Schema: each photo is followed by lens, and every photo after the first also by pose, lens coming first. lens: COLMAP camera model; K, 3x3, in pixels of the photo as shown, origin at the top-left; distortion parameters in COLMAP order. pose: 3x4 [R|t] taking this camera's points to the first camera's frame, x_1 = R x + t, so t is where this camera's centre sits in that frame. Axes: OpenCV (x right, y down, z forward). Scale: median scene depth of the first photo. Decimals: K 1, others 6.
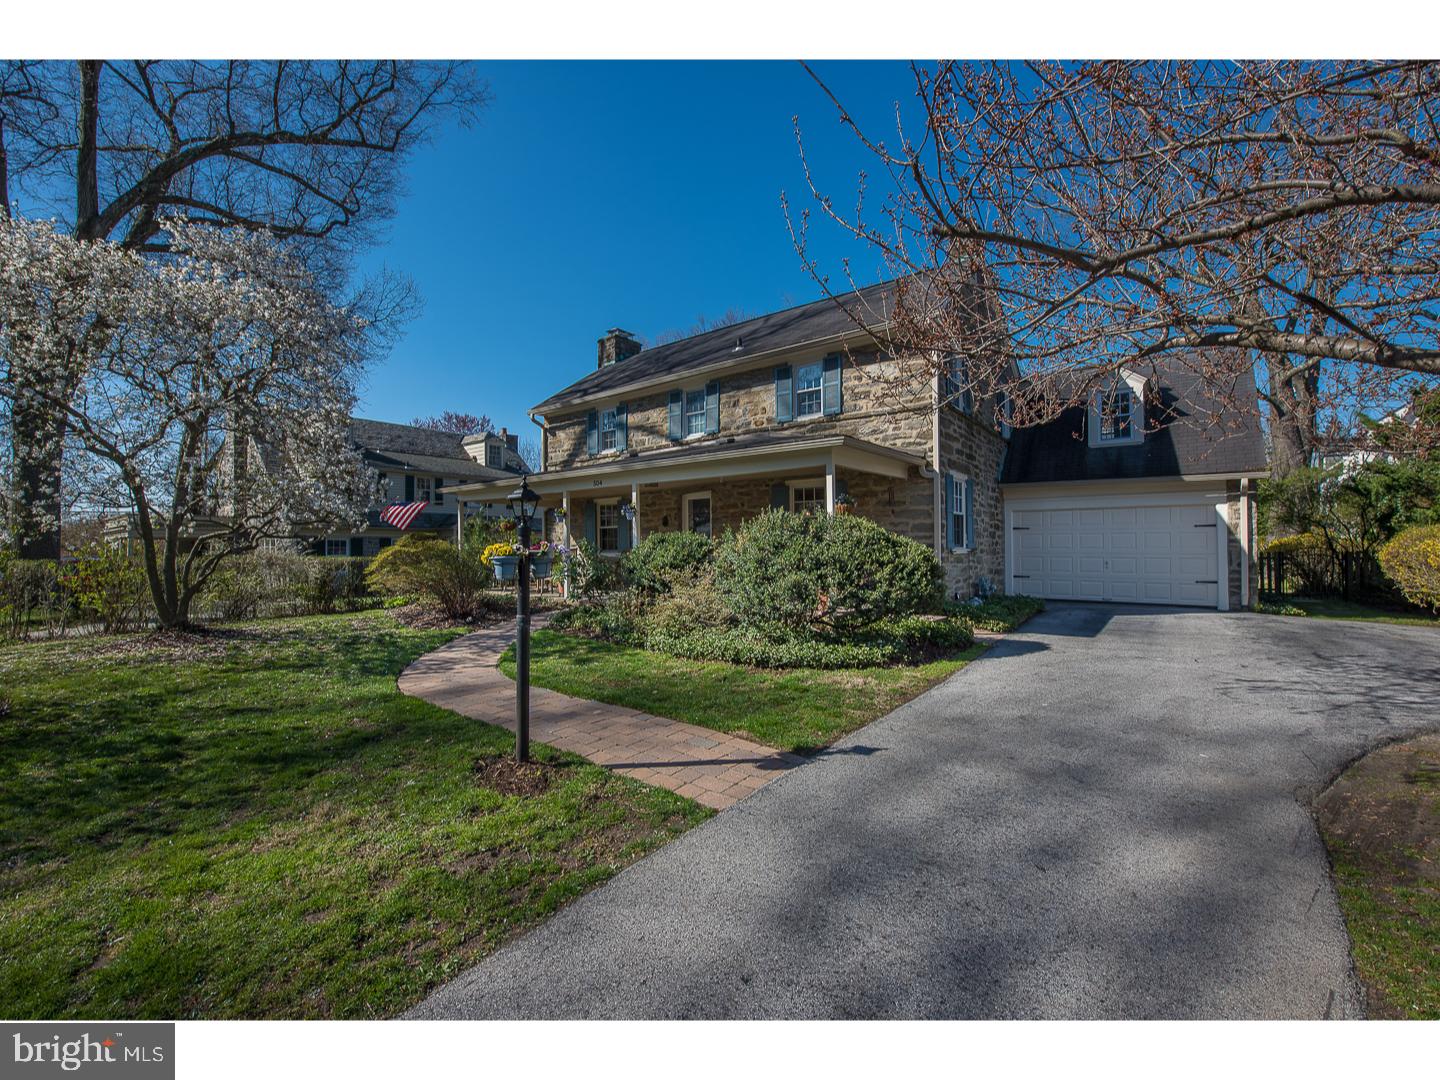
lens RADIAL K [[658.6, 0, 714.2], [0, 658.6, 537.9], [0, 0, 1]] dist [-0.009429, 0.000678]
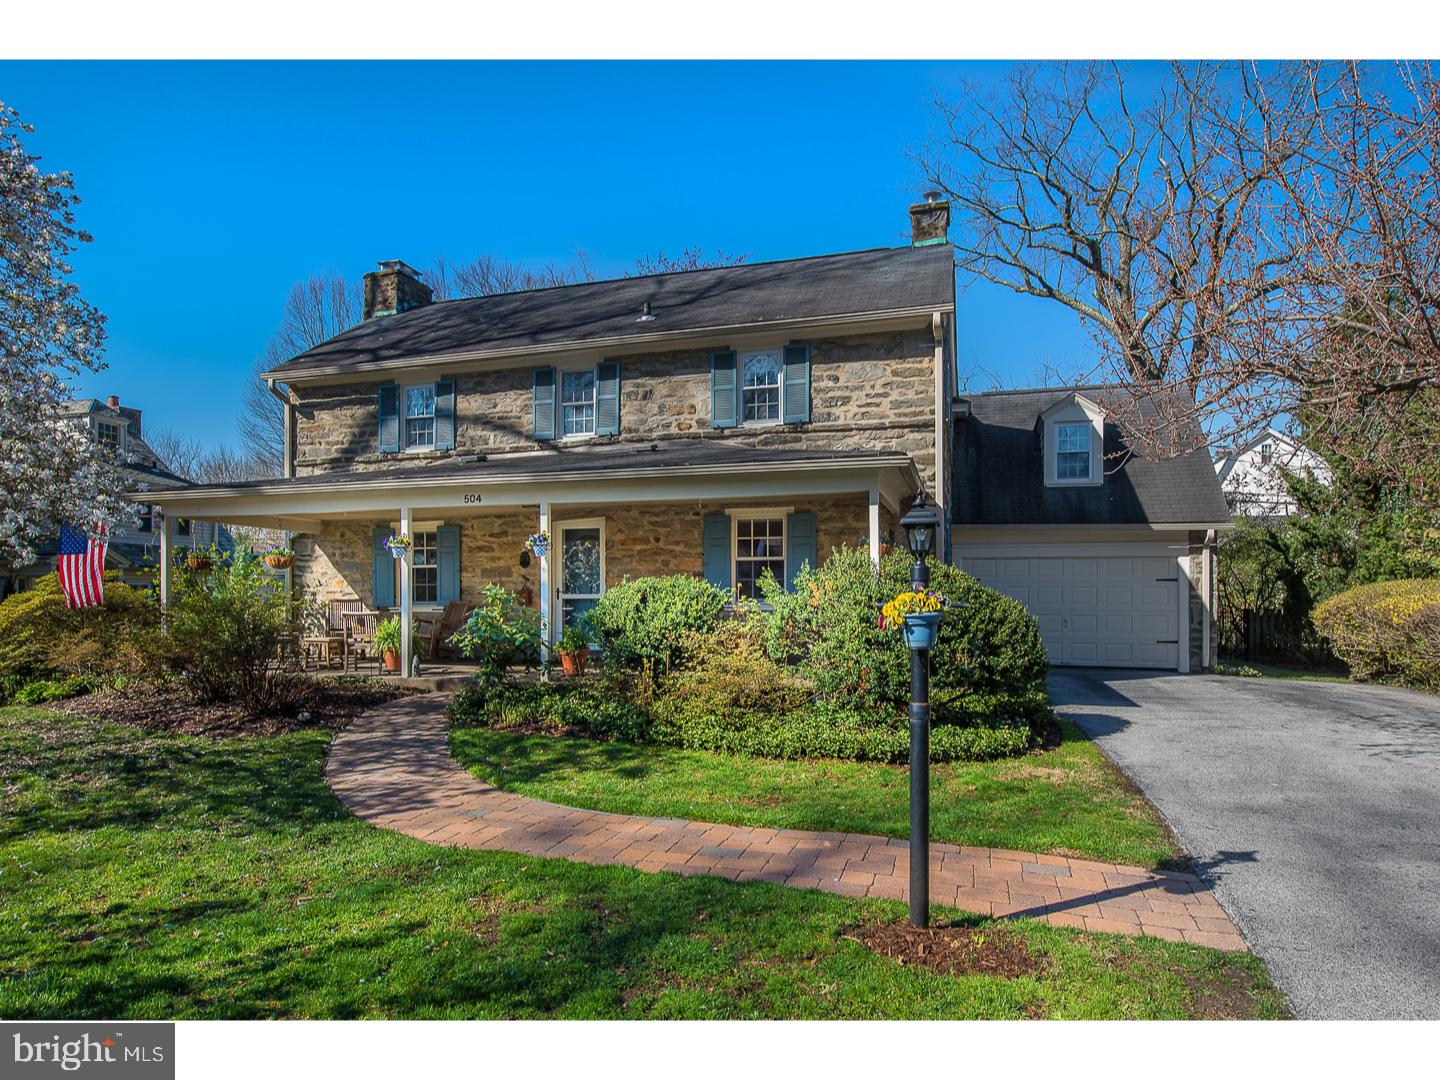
lens RADIAL K [[895.8, 0, 759.2], [0, 895.8, 589.7], [0, 0, 1]] dist [-0.008381, 0.000177]
pose [[0.922621, 0.012093, 0.385517, -0.232894], [-0.013265, 0.999912, 0.000379, 0.001931], [-0.385479, -0.005464, 0.922701, 0.070830]]
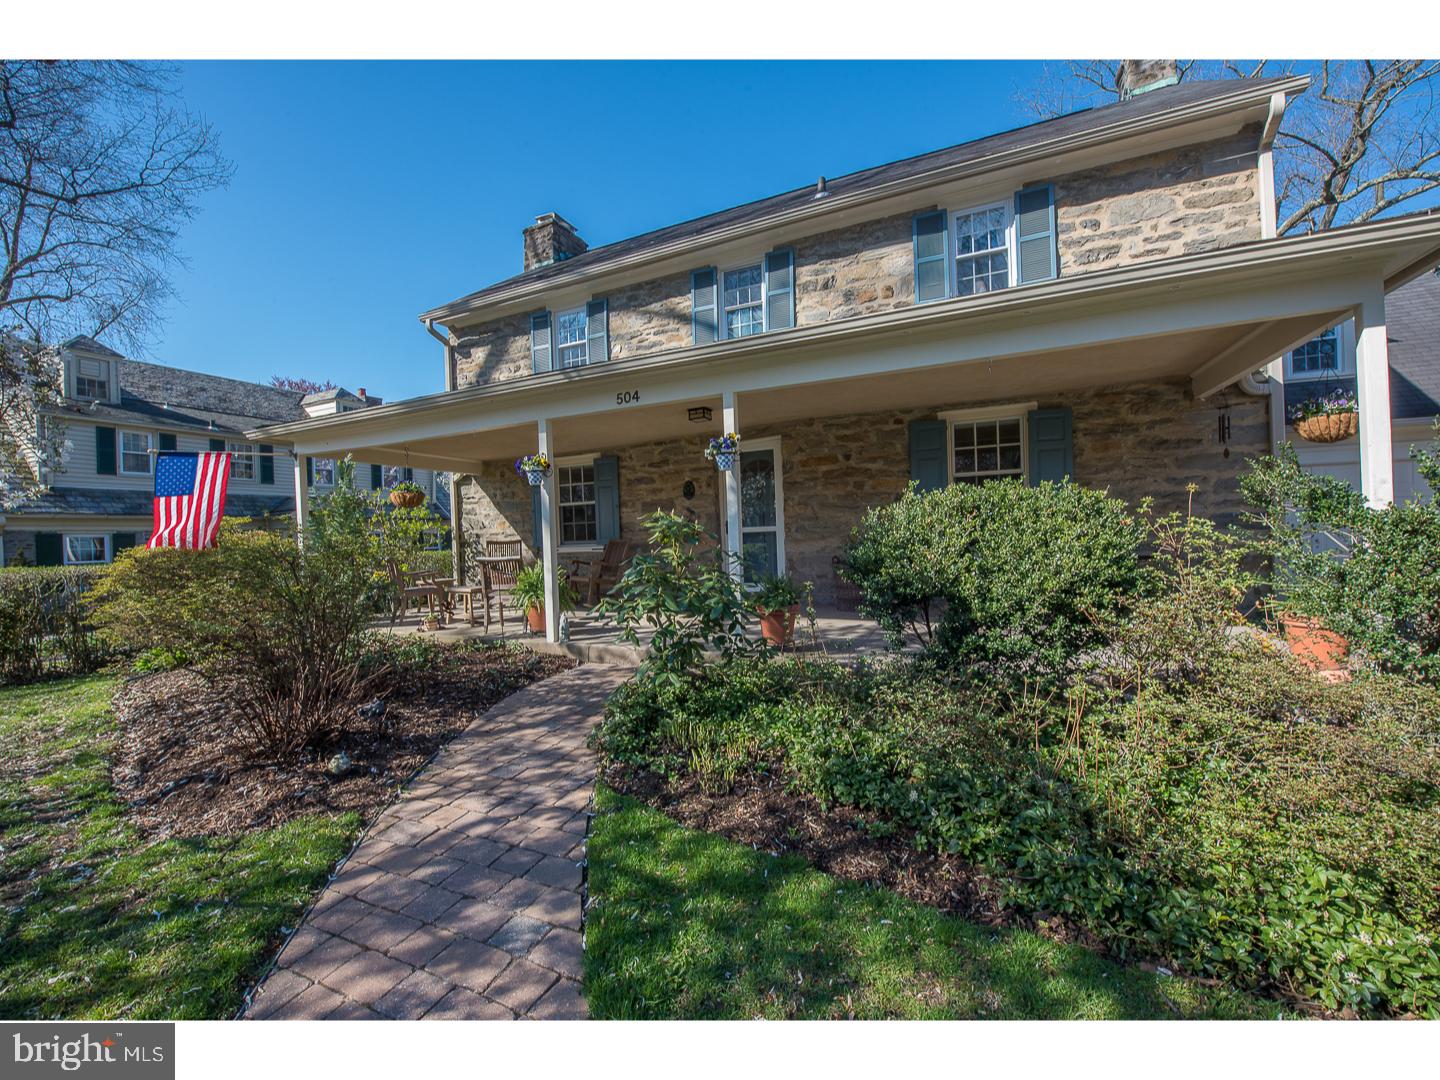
lens RADIAL K [[620.3, 0, 727.3], [0, 620.3, 540.9], [0, 0, 1]] dist [-0.014799, -0.001247]
pose [[0.972701, -0.024442, 0.230770, -0.193348], [0.019596, 0.999537, 0.023269, 0.009114], [-0.231232, -0.018112, 0.972730, 0.505725]]
